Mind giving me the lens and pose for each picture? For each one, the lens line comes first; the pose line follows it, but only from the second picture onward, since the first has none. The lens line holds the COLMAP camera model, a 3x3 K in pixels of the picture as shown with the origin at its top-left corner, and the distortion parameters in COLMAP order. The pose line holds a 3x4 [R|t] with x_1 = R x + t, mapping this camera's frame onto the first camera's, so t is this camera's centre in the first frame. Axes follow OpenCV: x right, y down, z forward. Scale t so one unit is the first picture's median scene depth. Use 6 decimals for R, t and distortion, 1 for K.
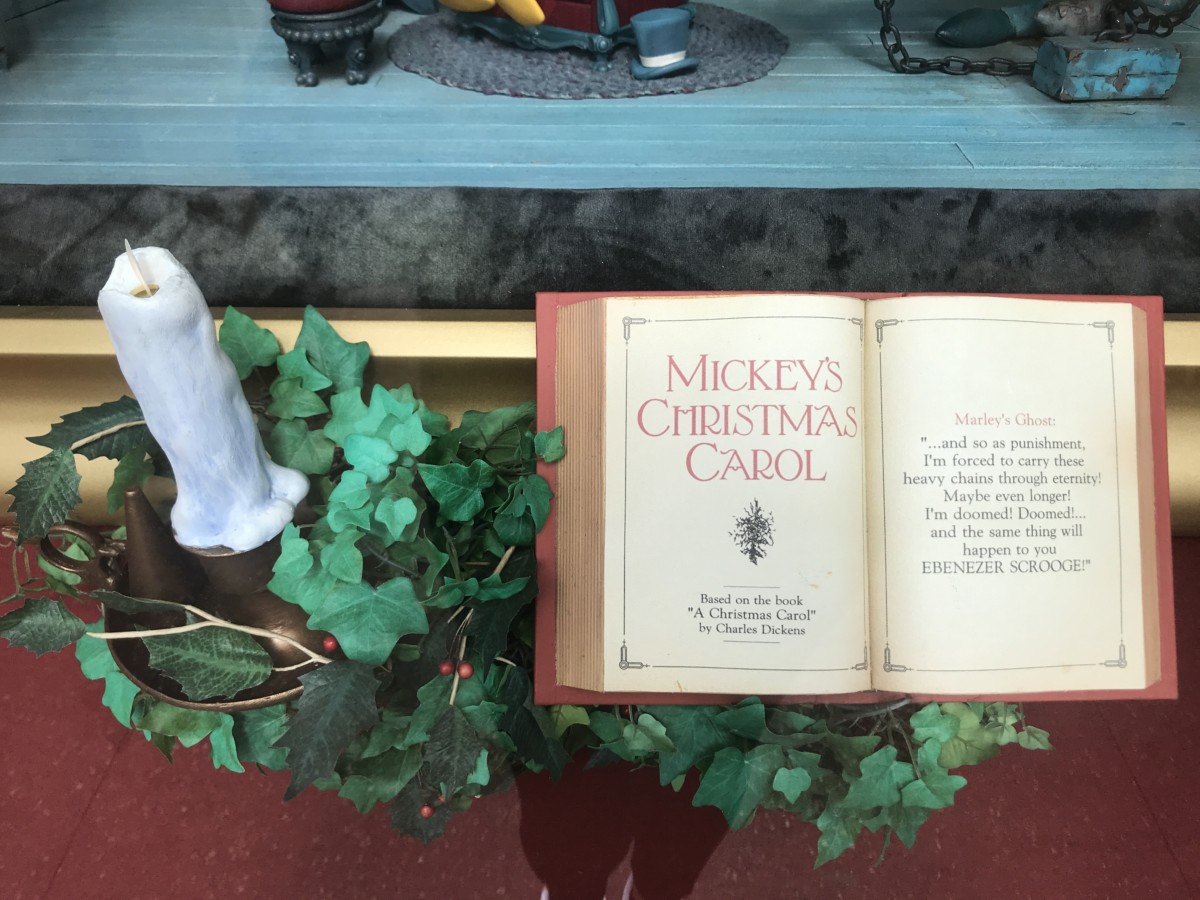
lens RADIAL K [[994.8, 0, 595.2], [0, 994.8, 439.0], [0, 0, 1]] dist [0.011746, -0.011126]
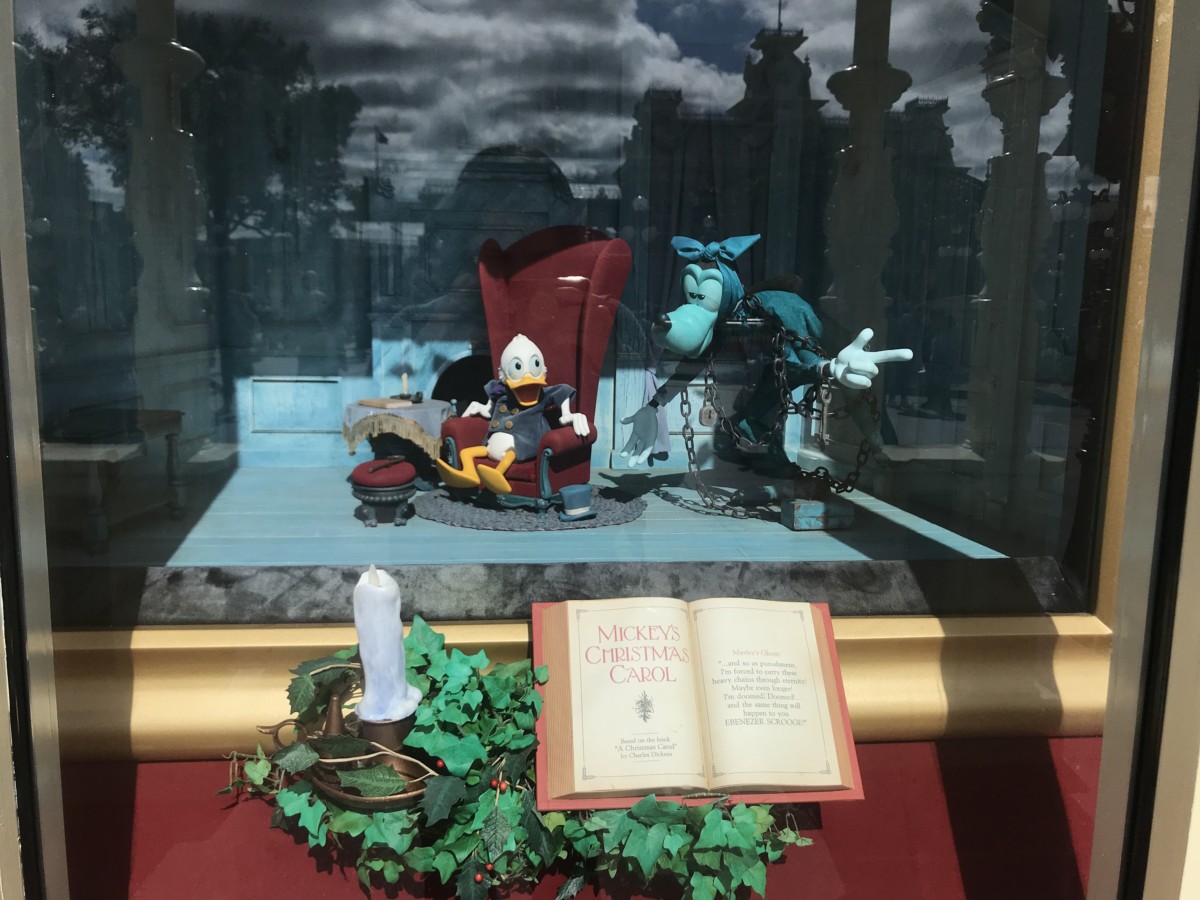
lens RADIAL K [[981.2, 0, 588.3], [0, 981.2, 430.4], [0, 0, 1]] dist [0.075013, -0.168099]
pose [[0.993873, 0.004369, 0.110442, -0.172531], [0.047557, 0.885090, -0.462984, 0.492509], [-0.099774, 0.465399, 0.879459, -0.988832]]
